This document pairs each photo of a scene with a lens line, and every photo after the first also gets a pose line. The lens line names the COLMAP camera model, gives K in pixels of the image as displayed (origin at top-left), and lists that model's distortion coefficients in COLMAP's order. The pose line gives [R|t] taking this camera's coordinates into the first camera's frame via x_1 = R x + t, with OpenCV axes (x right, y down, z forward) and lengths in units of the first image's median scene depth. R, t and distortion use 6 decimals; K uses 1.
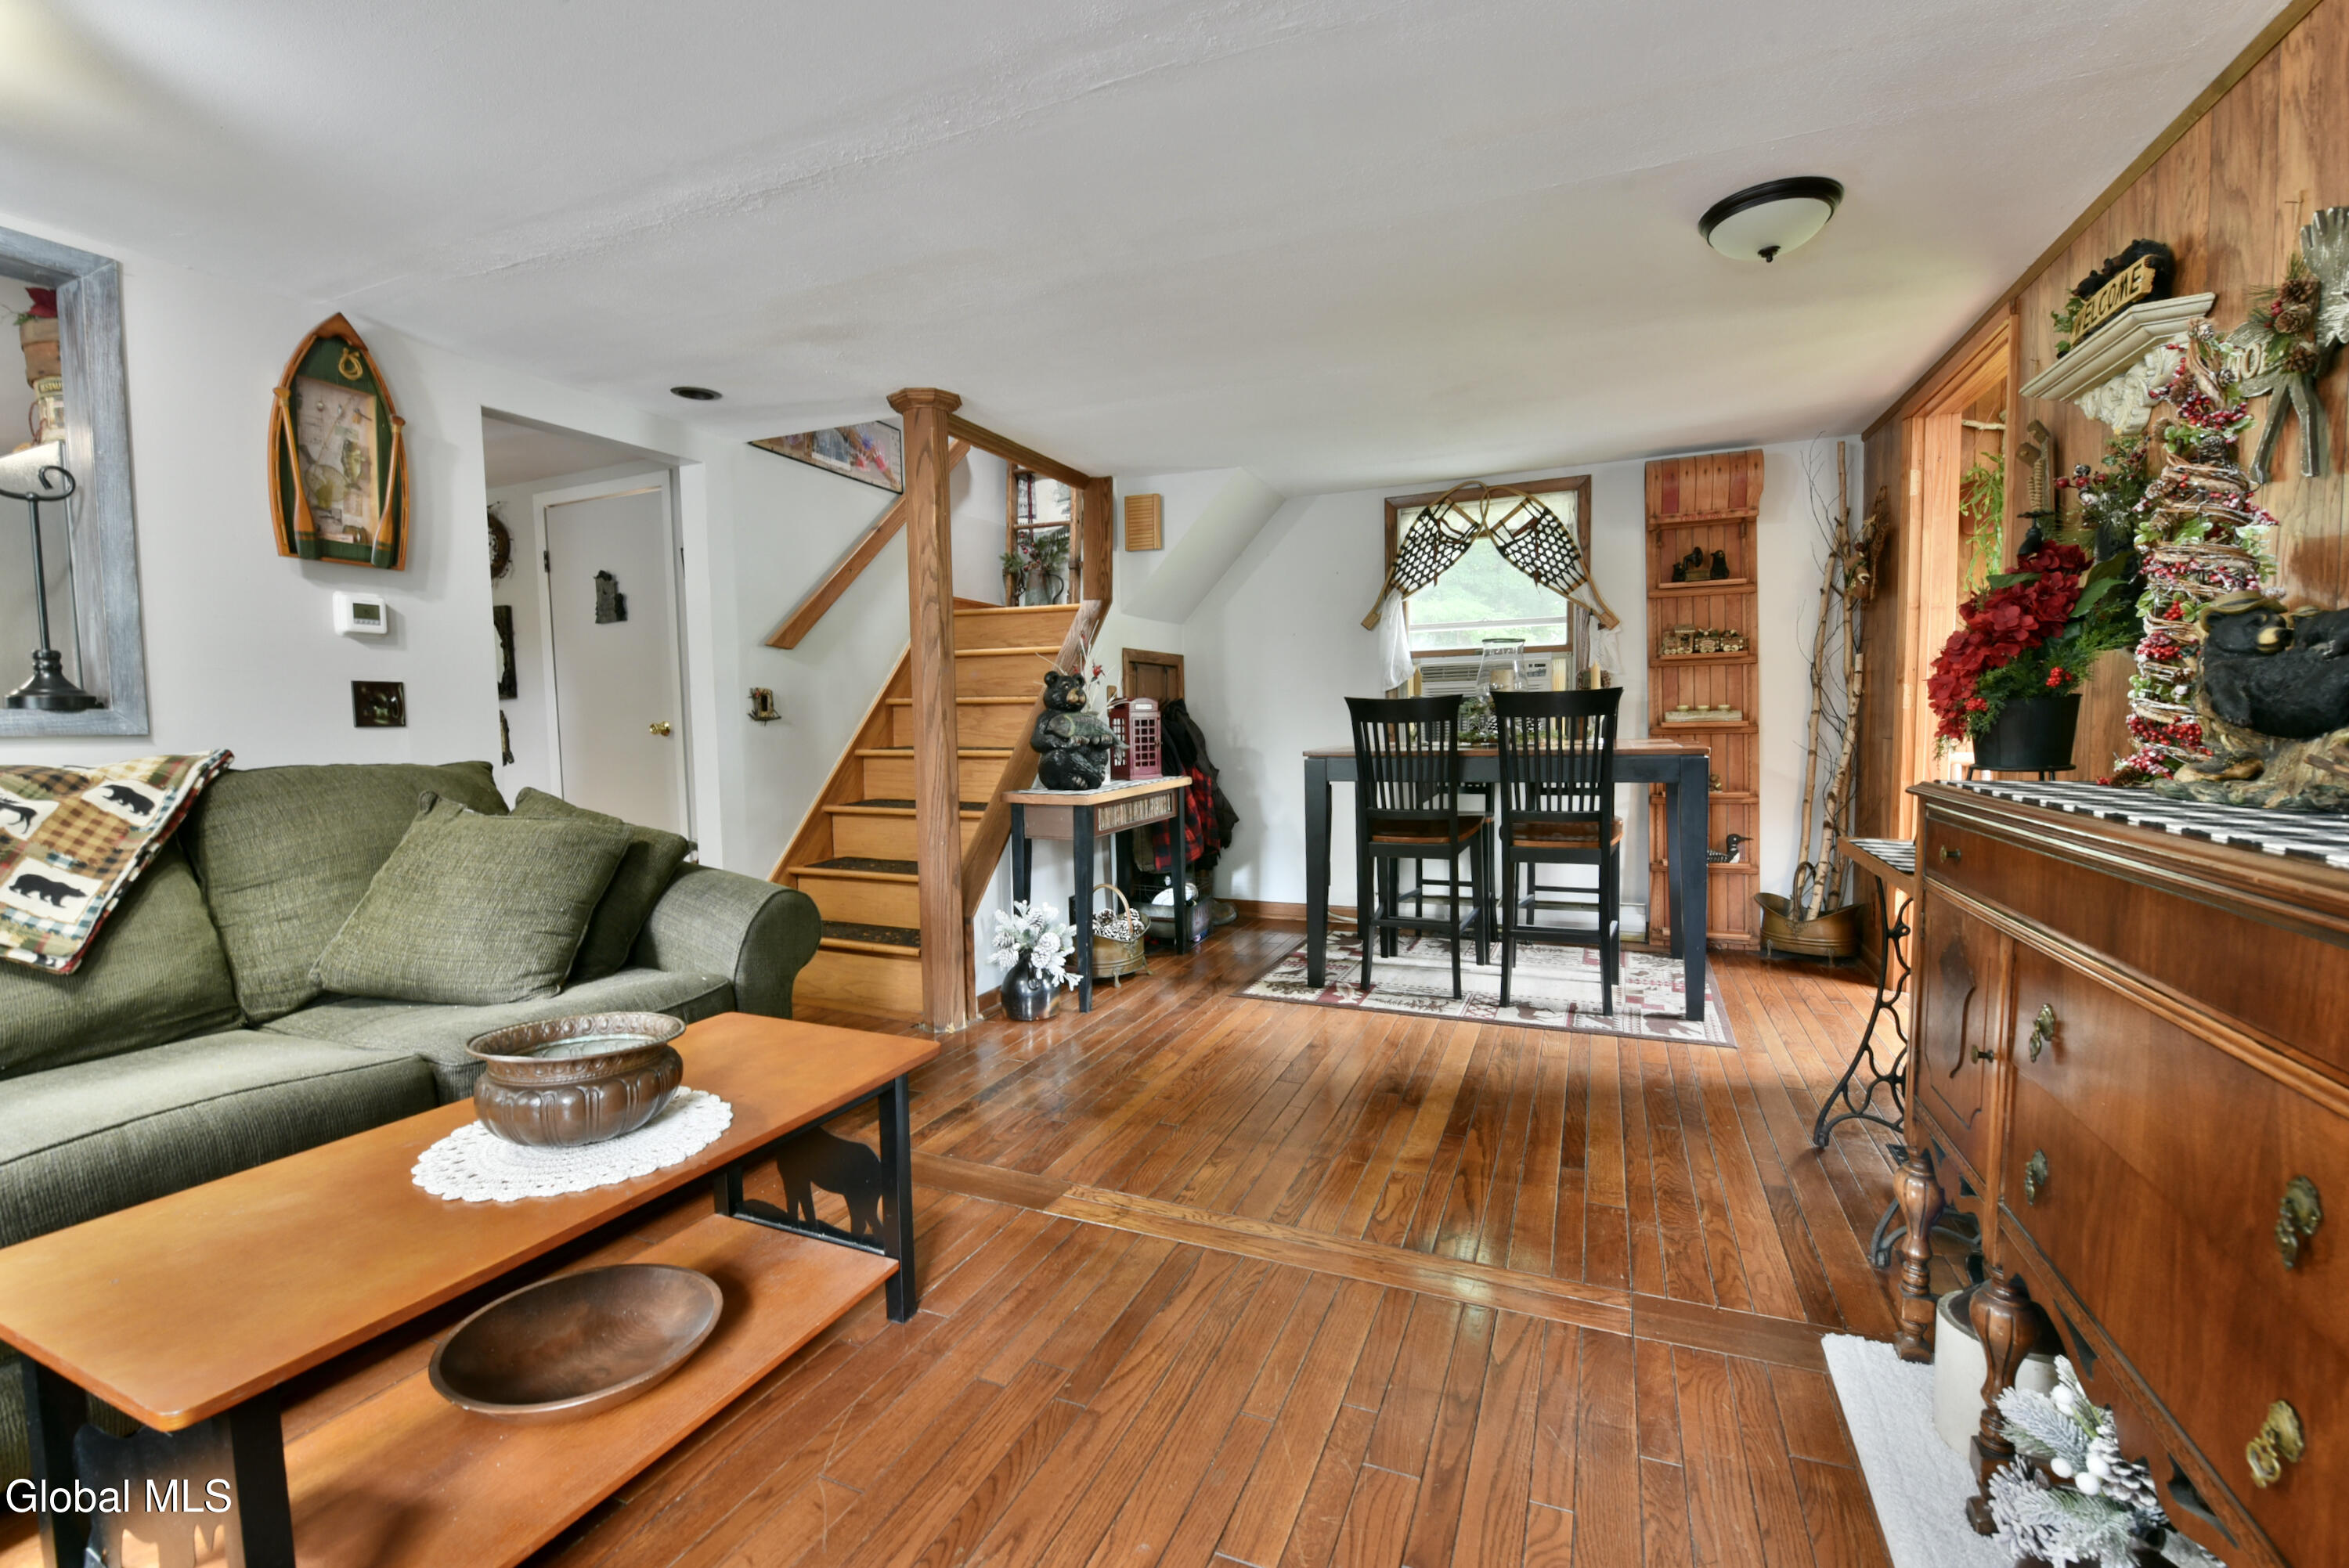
lens RADIAL K [[960.8, 0, 1149.6], [0, 960.8, 789.6], [0, 0, 1]] dist [-0.013755, -0.003484]
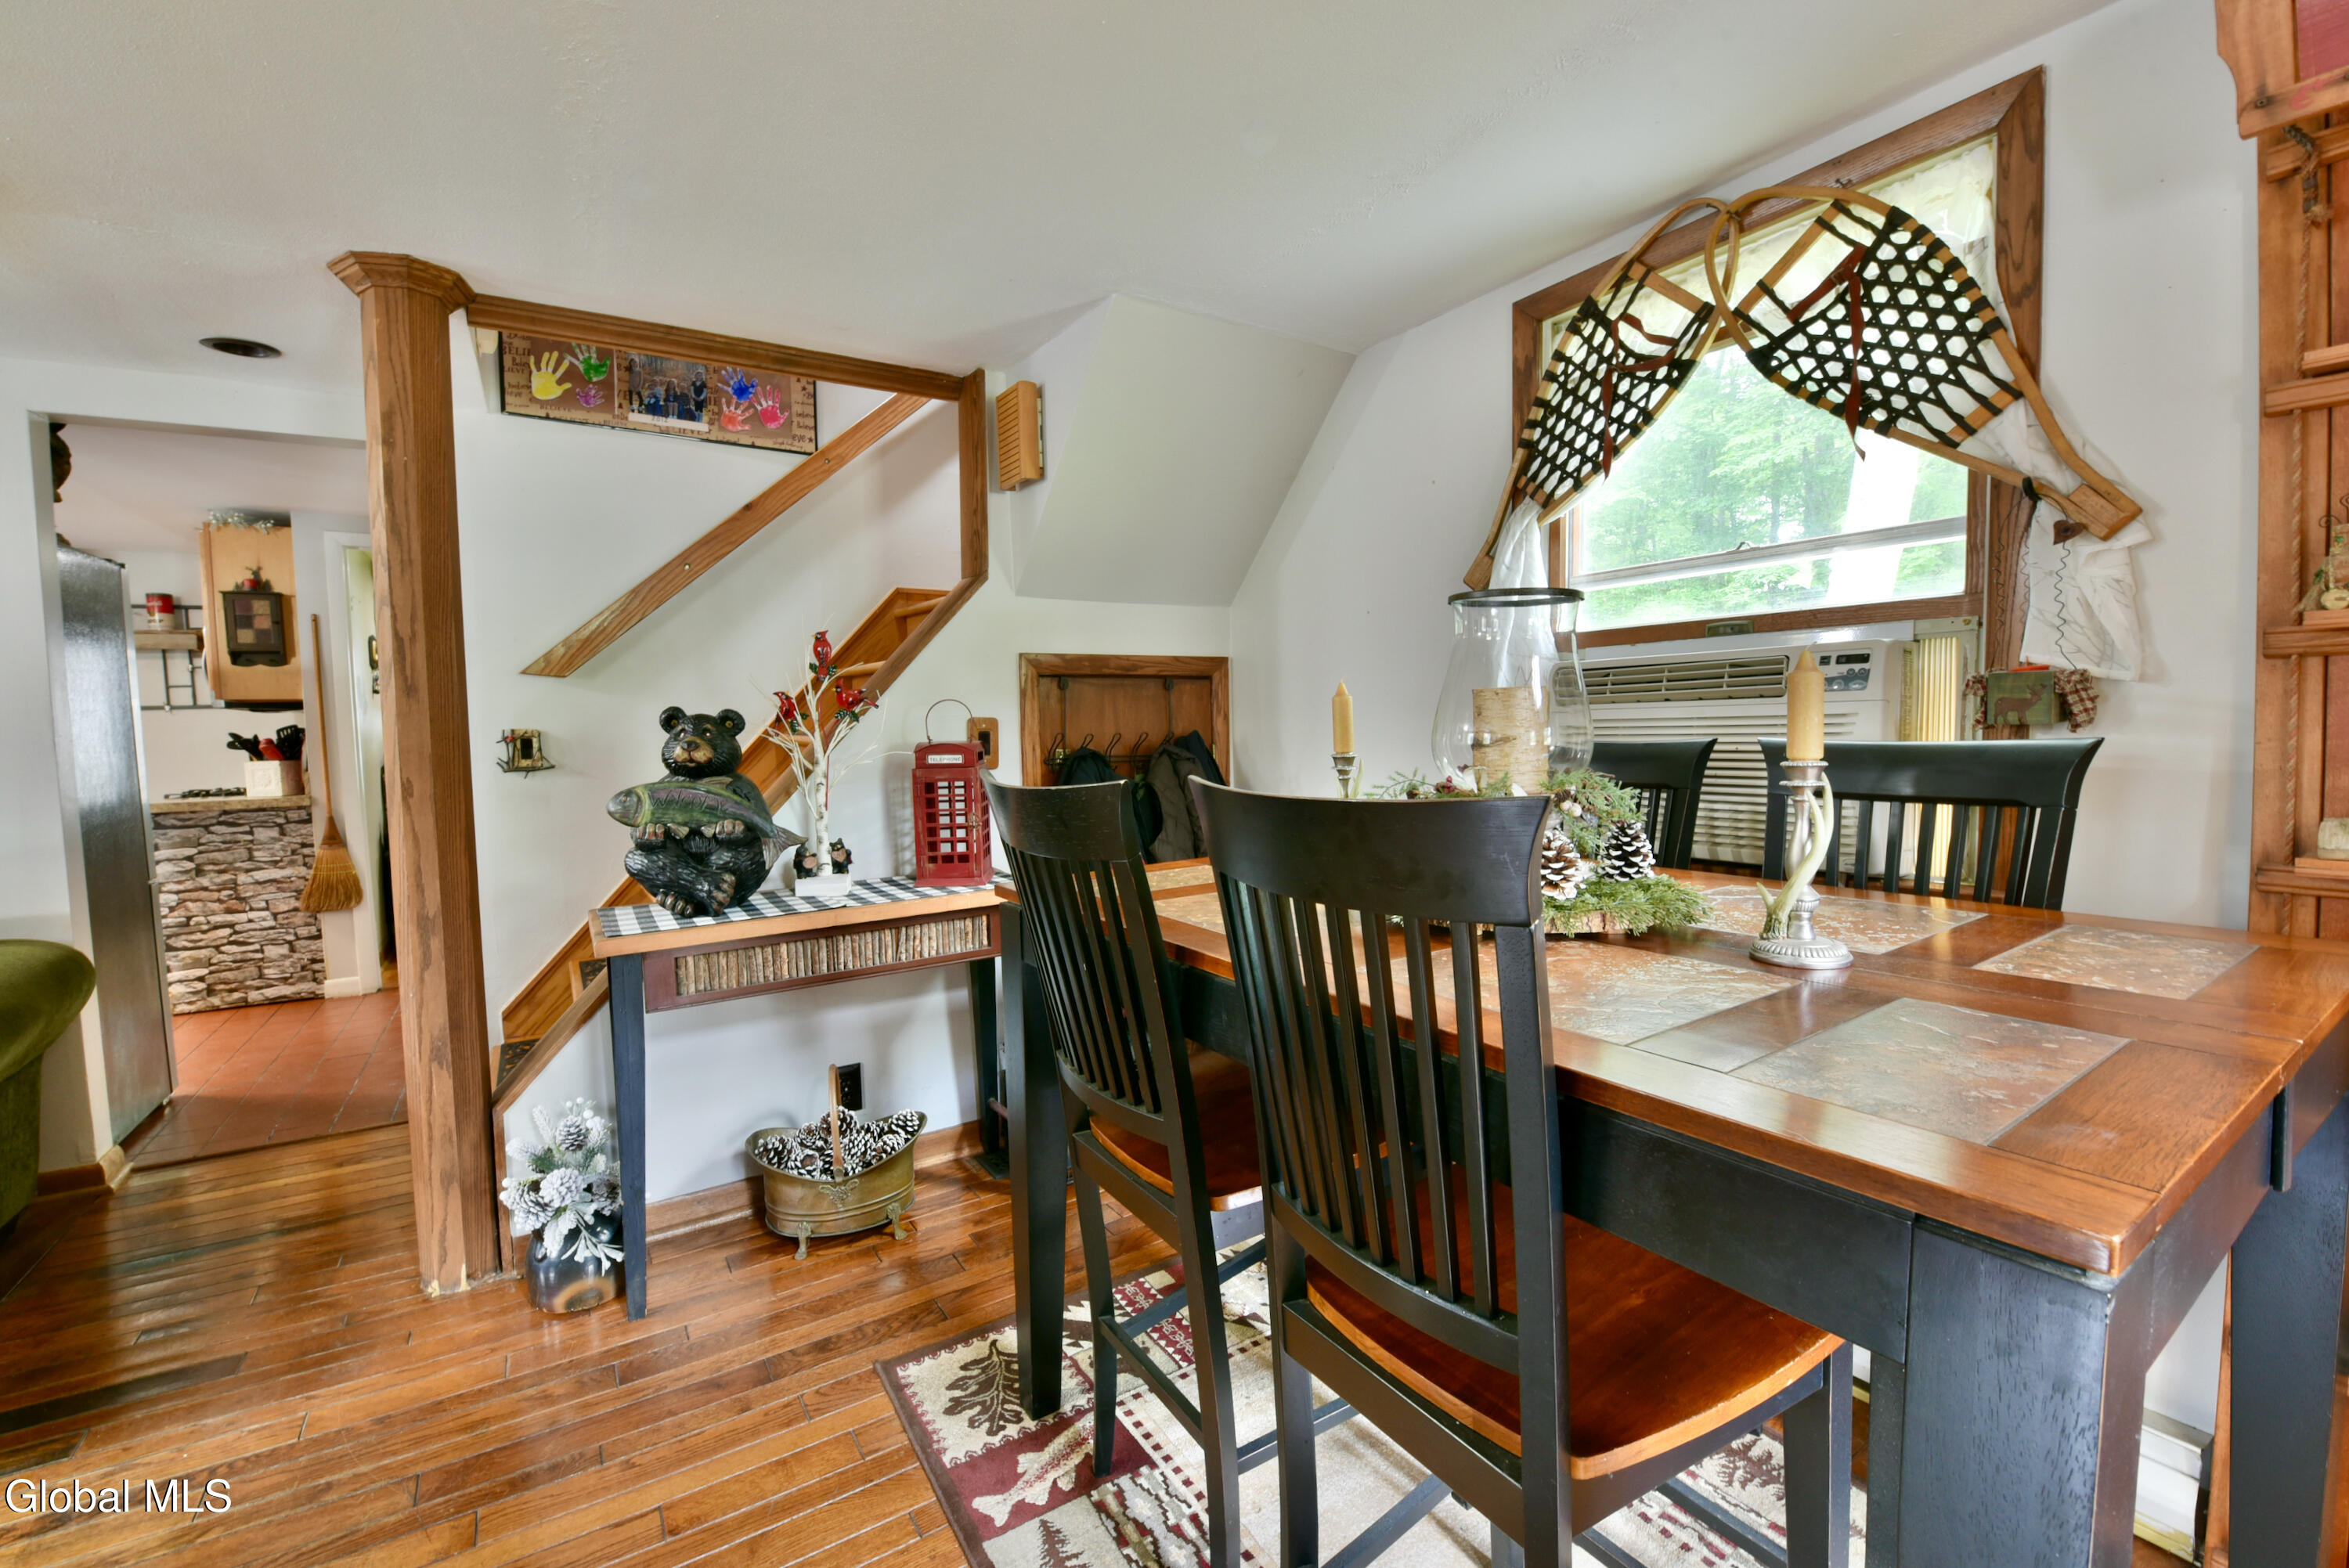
lens RADIAL K [[960.8, 0, 1151.7], [0, 960.8, 790.1], [0, 0, 1]] dist [-0.013755, -0.003484]
pose [[0.837071, 0.038079, -0.545768, 0.472278], [-0.037139, 0.999229, 0.012756, -0.093214], [0.545832, 0.009592, 0.837839, 0.691183]]
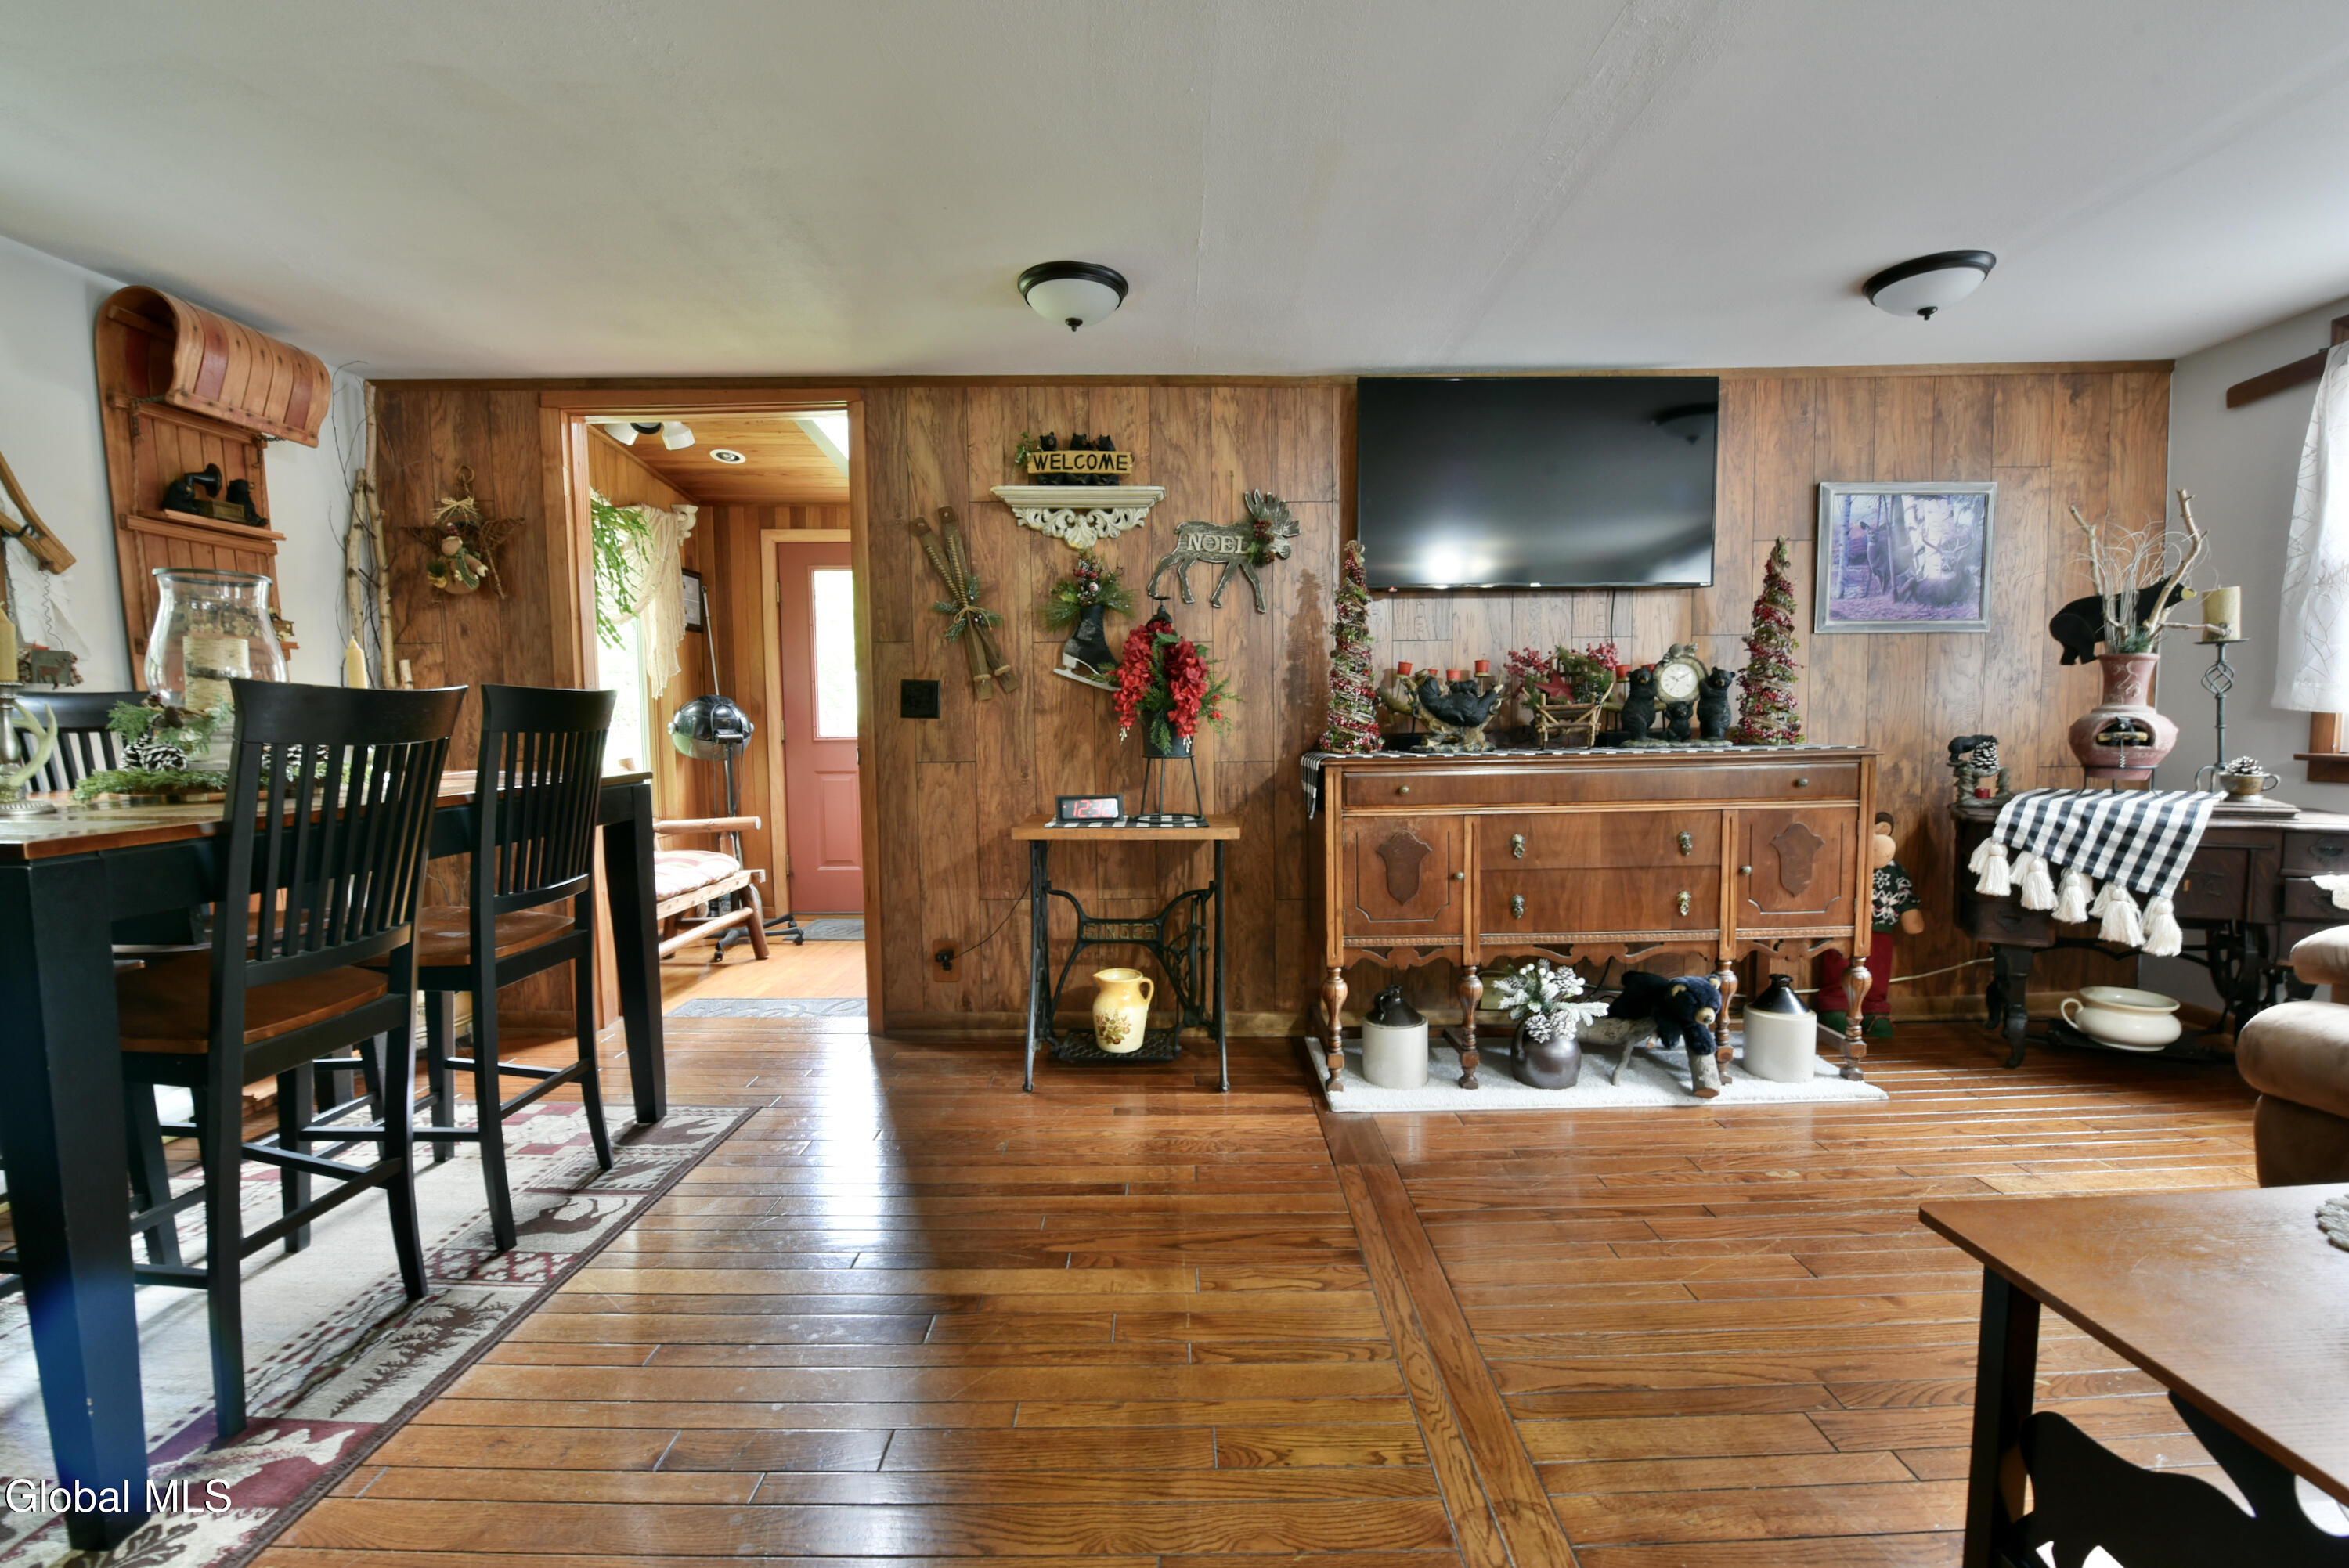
lens RADIAL K [[960.8, 0, 1193.0], [0, 960.8, 790.3], [0, 0, 1]] dist [-0.013755, -0.003484]
pose [[-0.415508, -0.043920, 0.908529, -0.279803], [0.086156, 0.992442, 0.087379, -0.051225], [-0.905500, 0.114582, -0.408584, 0.801994]]
